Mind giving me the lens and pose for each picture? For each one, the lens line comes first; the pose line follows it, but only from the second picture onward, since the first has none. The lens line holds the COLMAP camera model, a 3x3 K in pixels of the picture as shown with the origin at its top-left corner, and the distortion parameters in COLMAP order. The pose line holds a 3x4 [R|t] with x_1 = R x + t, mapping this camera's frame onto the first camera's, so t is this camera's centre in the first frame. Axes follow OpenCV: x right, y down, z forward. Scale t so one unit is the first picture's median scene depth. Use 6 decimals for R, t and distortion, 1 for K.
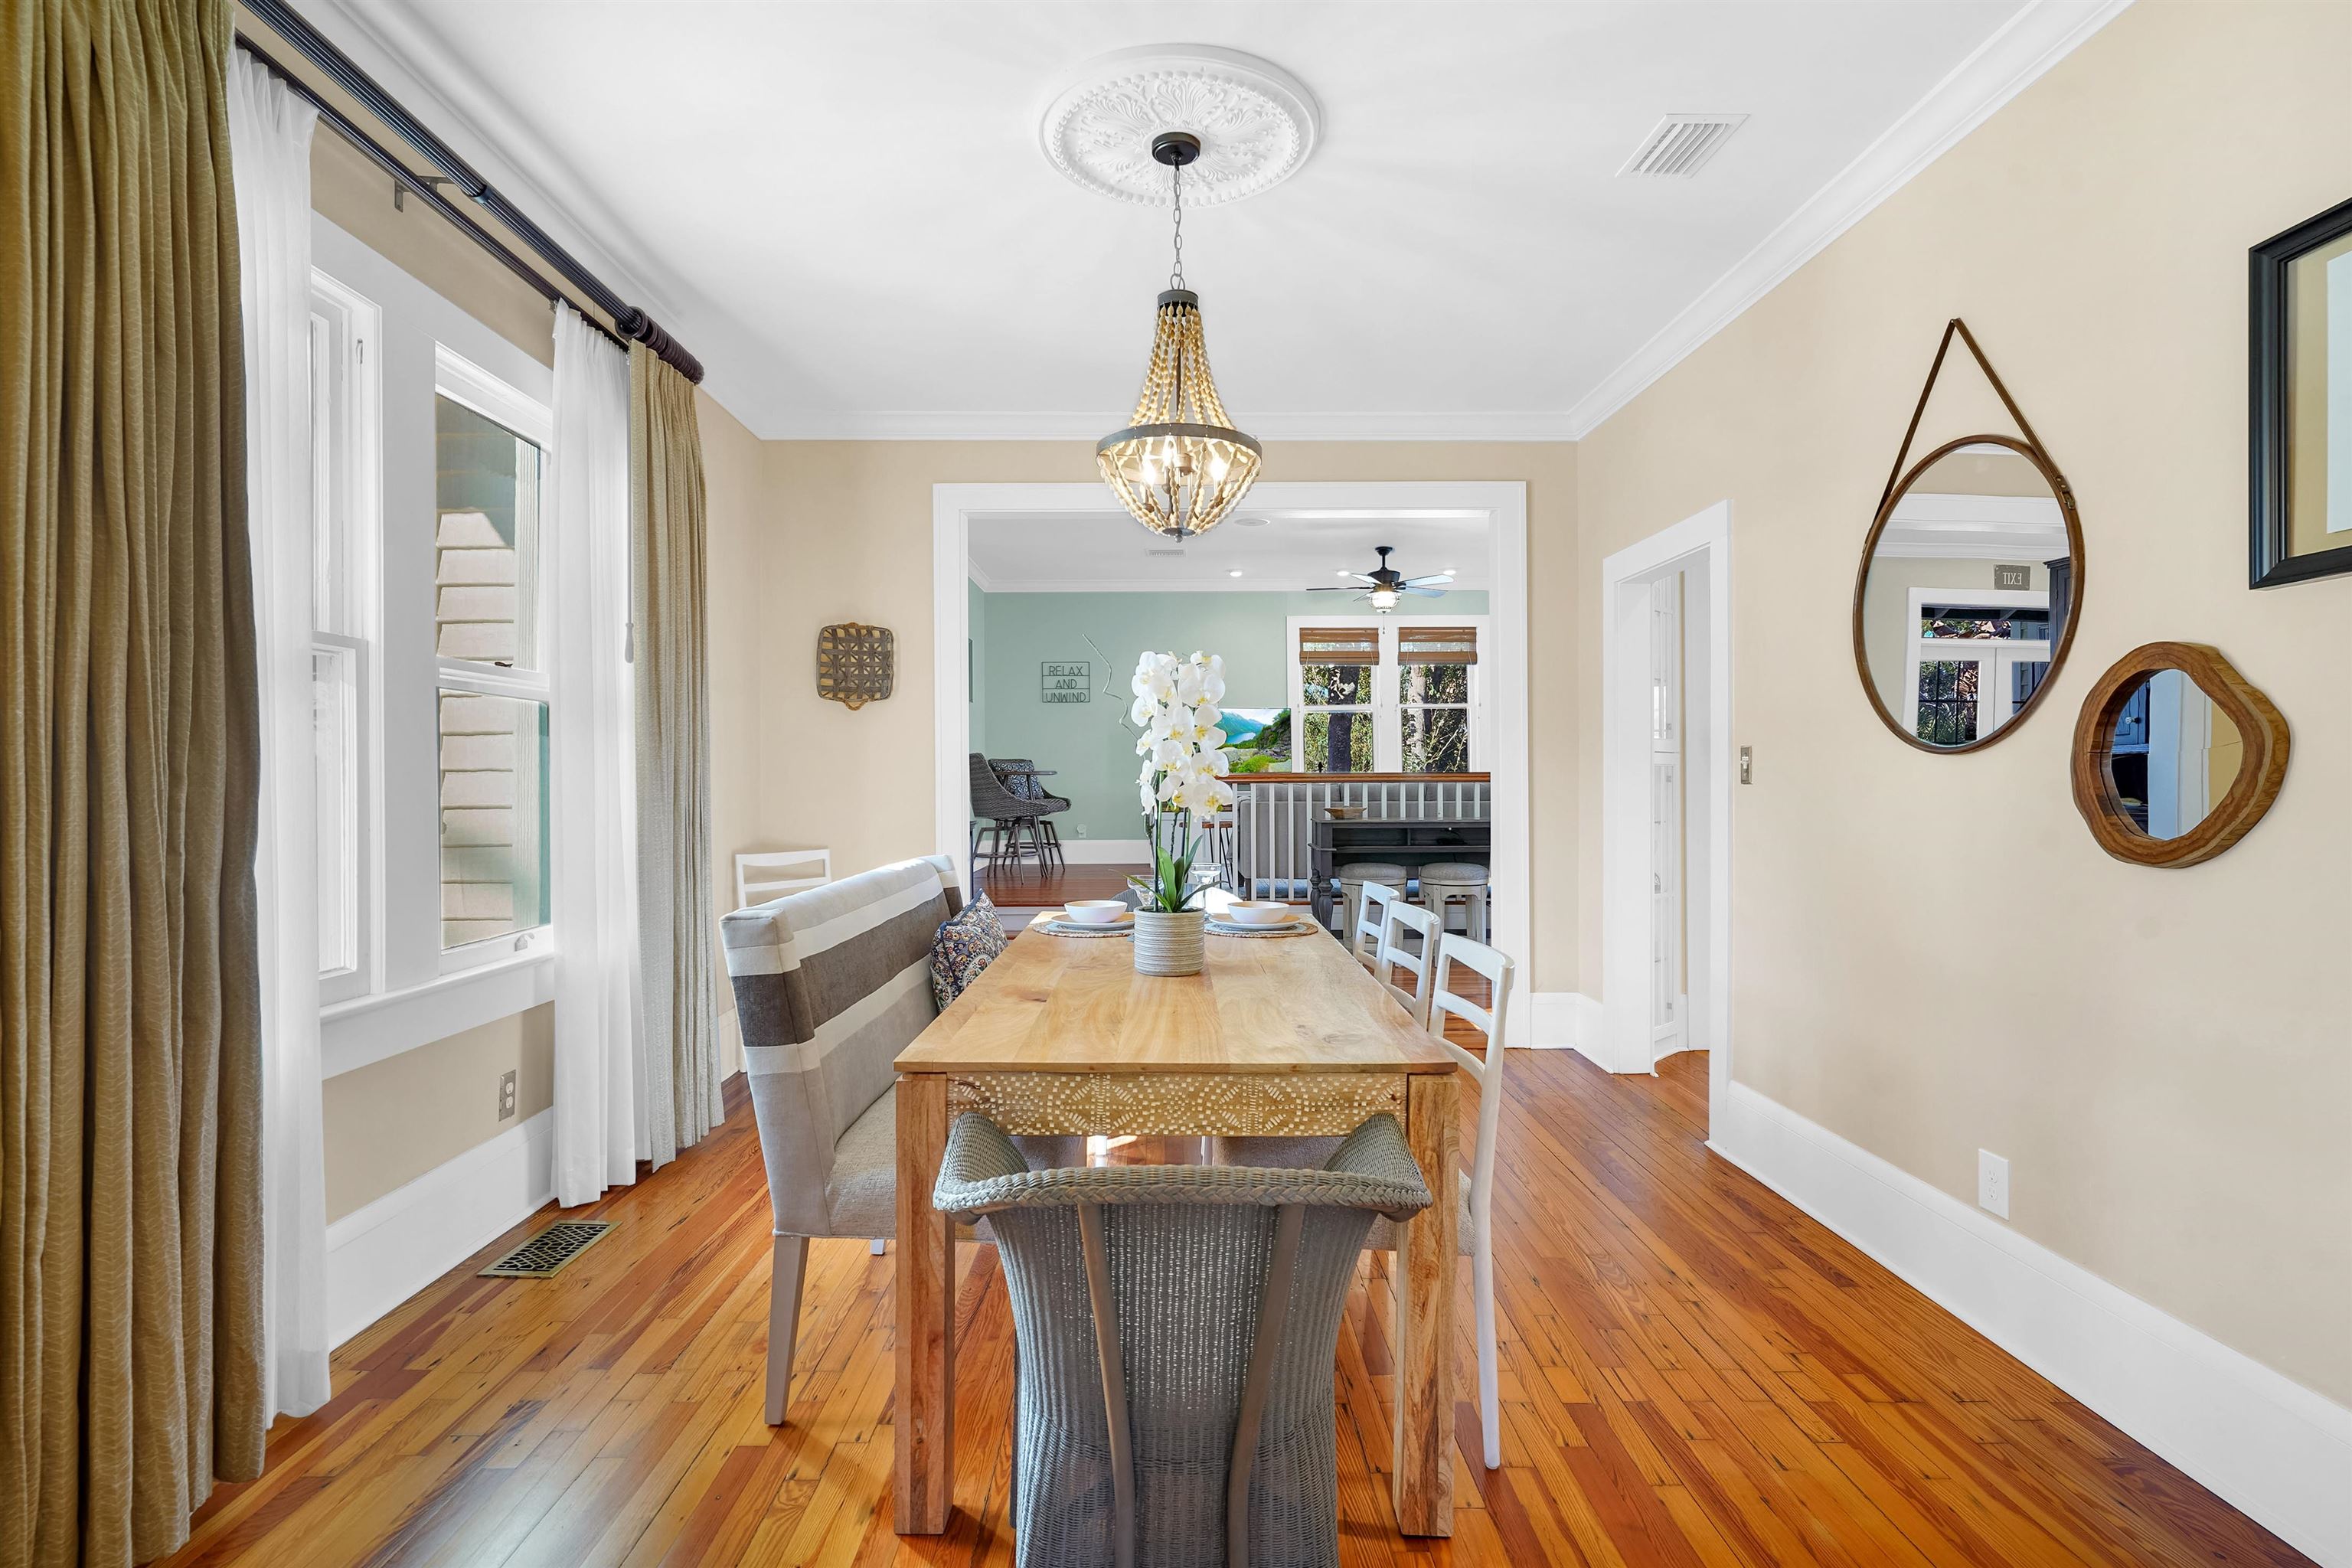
lens RADIAL K [[1126.4, 0, 1178.7], [0, 1126.4, 776.8], [0, 0, 1]] dist [-0.001799, -0.000120]
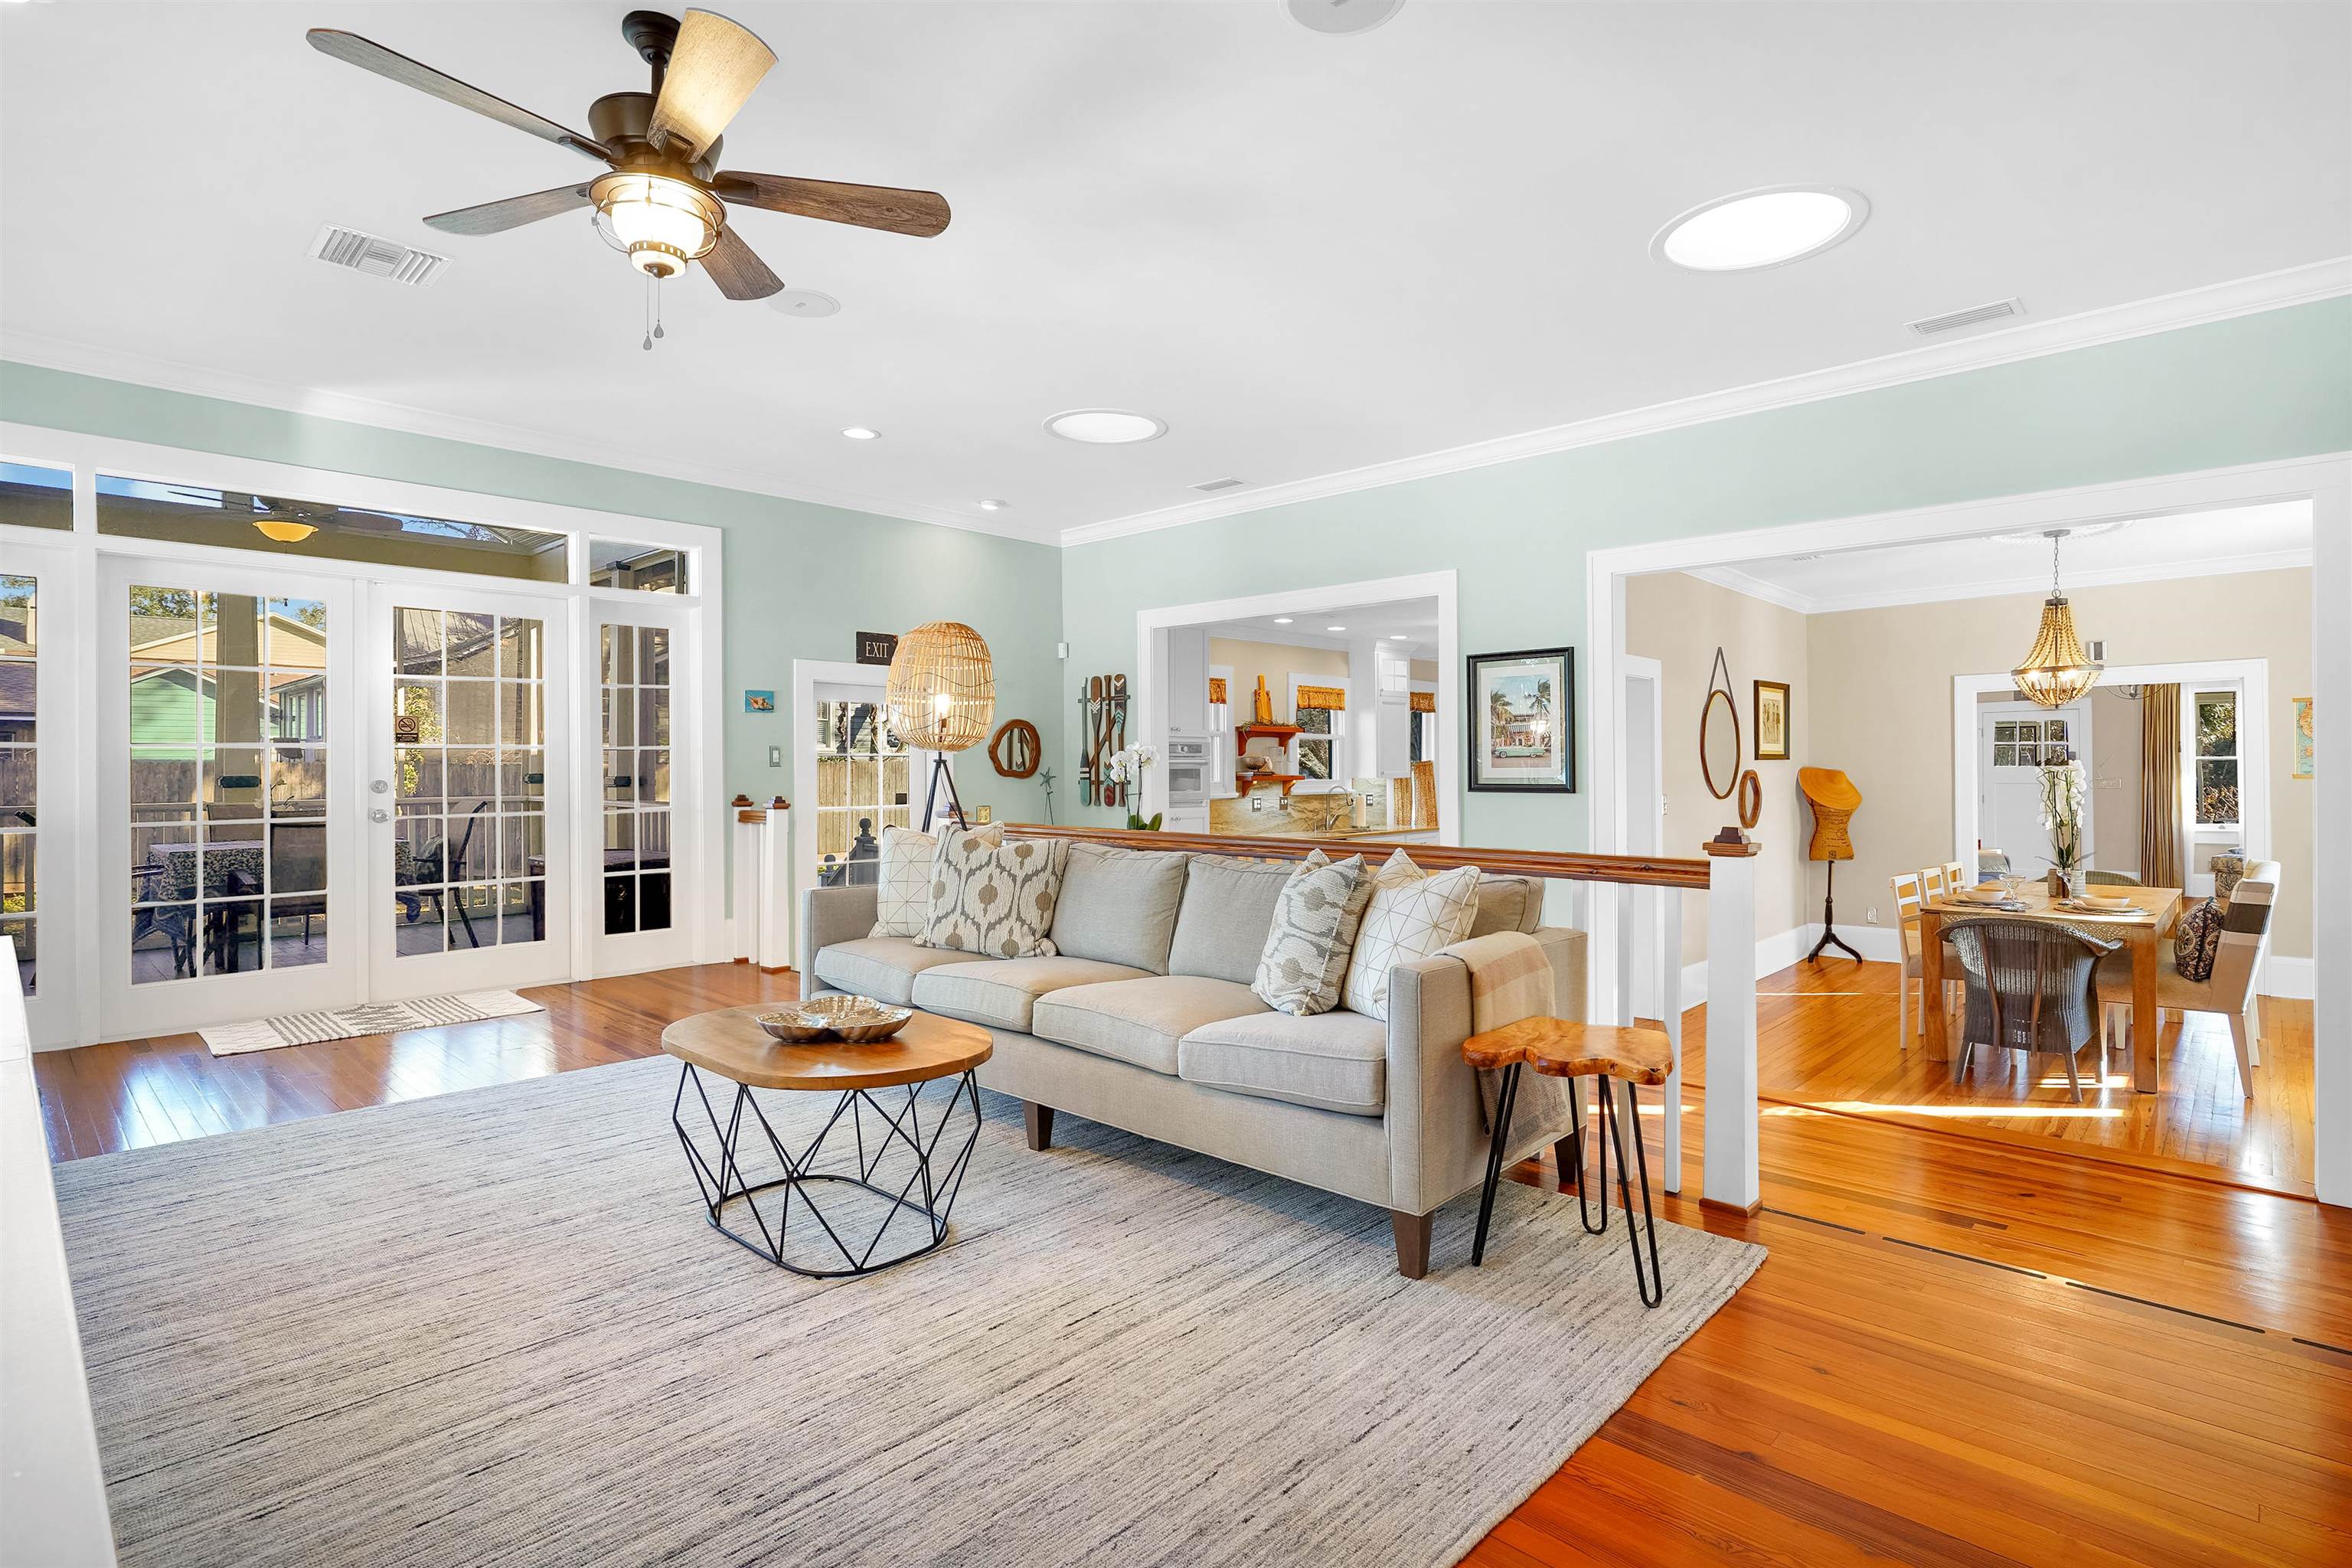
lens RADIAL K [[1155.8, 0, 1168.5], [0, 1155.8, 766.5], [0, 0, 1]] dist [-0.002144, -0.000033]
pose [[-0.720962, 0.008608, 0.692921, -0.317474], [0.007944, 0.999960, -0.004158, -0.098376], [-0.692929, 0.002507, -0.721002, 3.896545]]
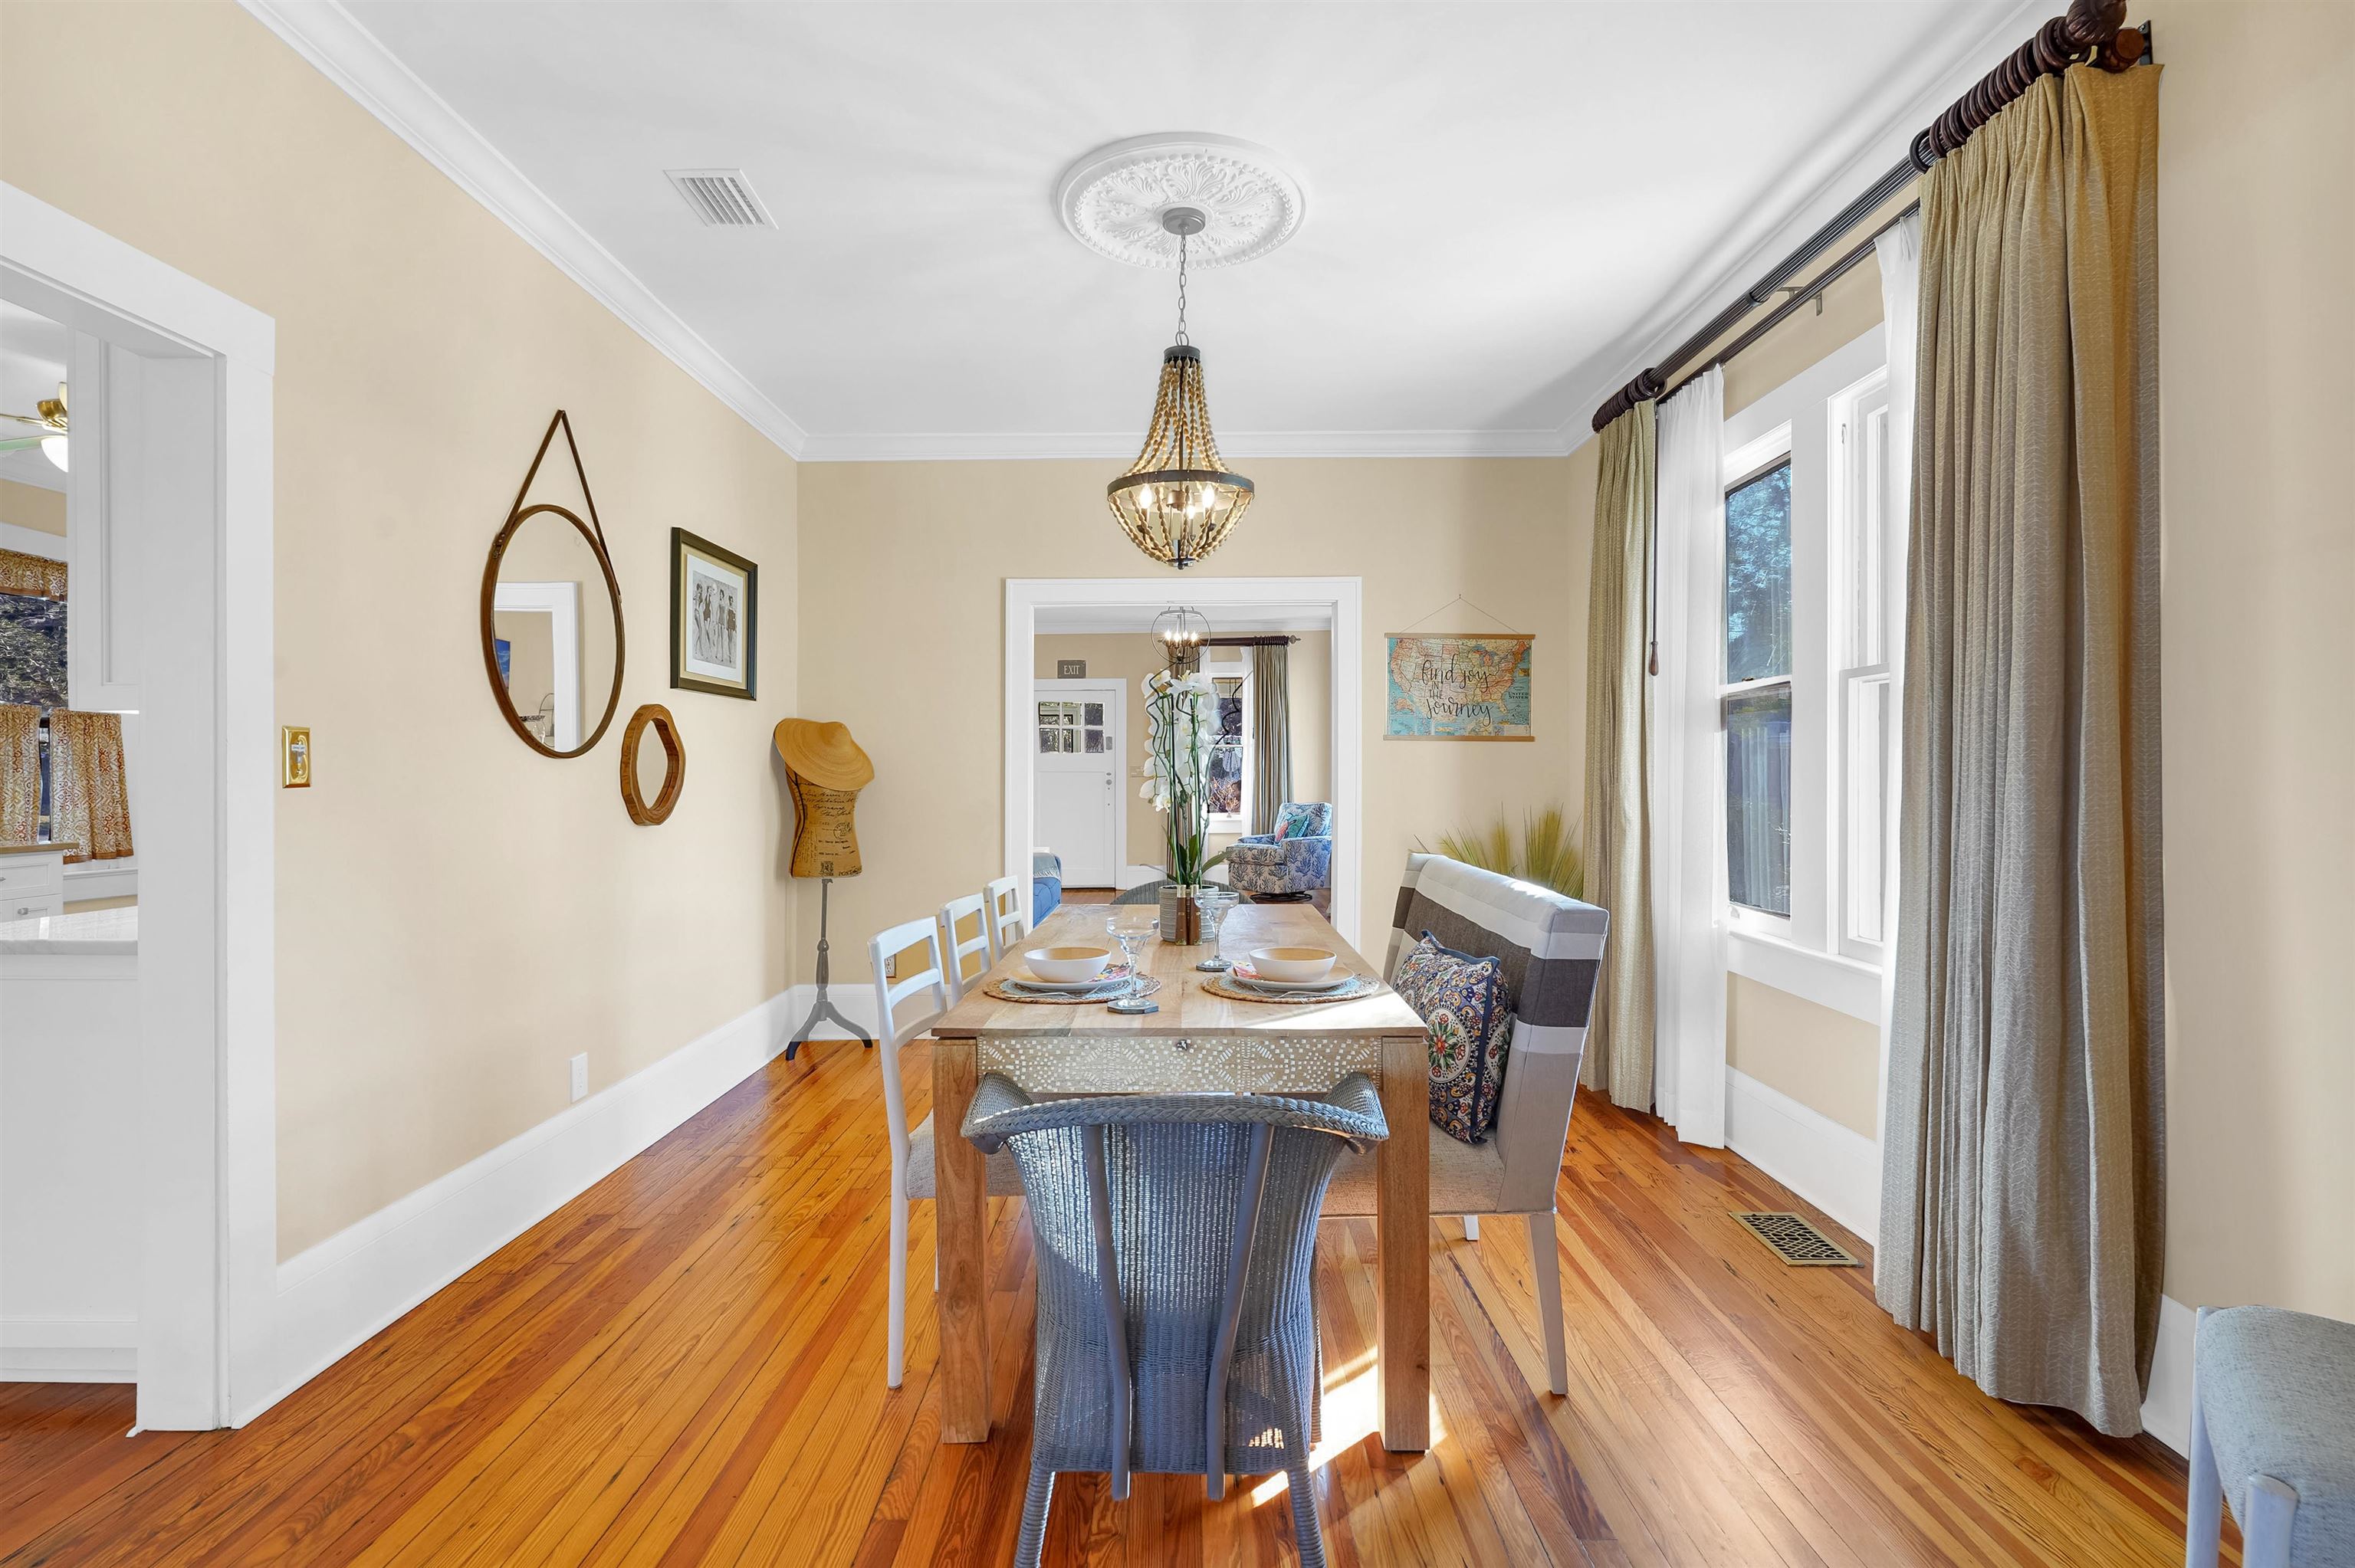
lens RADIAL K [[1127.7, 0, 1180.2], [0, 1127.7, 776.7], [0, 0, 1]] dist [-0.001799, -0.000120]
pose [[-0.999963, -0.001015, 0.008563, -0.008531], [-0.001033, 0.999997, -0.002127, 0.002309], [-0.008561, -0.002136, -0.999961, 2.129761]]
